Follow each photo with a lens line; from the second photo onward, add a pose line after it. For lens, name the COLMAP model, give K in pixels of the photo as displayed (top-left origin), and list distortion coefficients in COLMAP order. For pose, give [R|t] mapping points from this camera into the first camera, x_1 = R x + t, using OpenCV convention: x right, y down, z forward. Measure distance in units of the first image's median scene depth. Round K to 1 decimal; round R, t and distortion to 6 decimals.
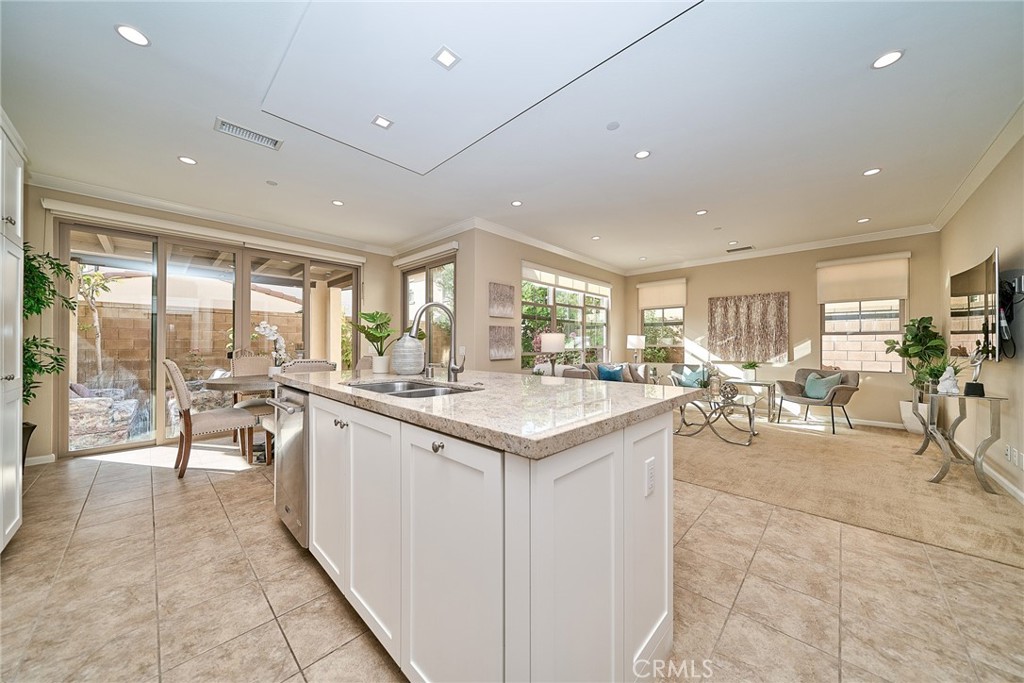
lens RADIAL K [[345.4, 0, 505.4], [0, 345.4, 342.0], [0, 0, 1]] dist [-0.002641, 0.000120]
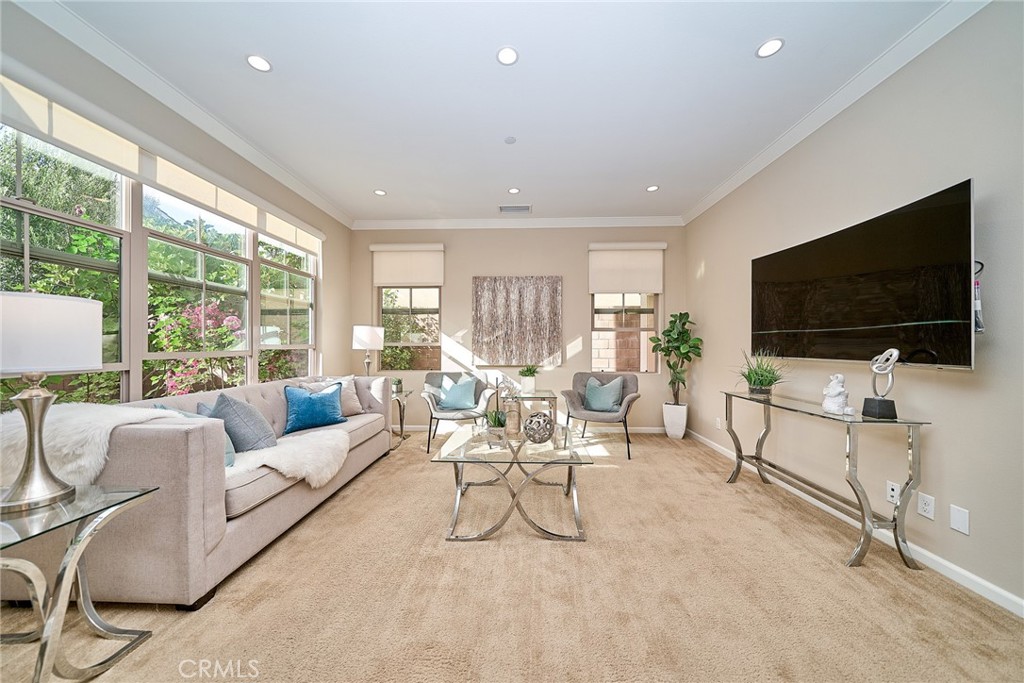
lens RADIAL K [[345.4, 0, 512.0], [0, 345.4, 341.8], [0, 0, 1]] dist [-0.002641, 0.000120]
pose [[0.734563, 0.001010, 0.678540, 0.170277], [-0.003795, 0.999989, 0.002620, 0.003909], [-0.678530, -0.004499, 0.734559, 0.431984]]
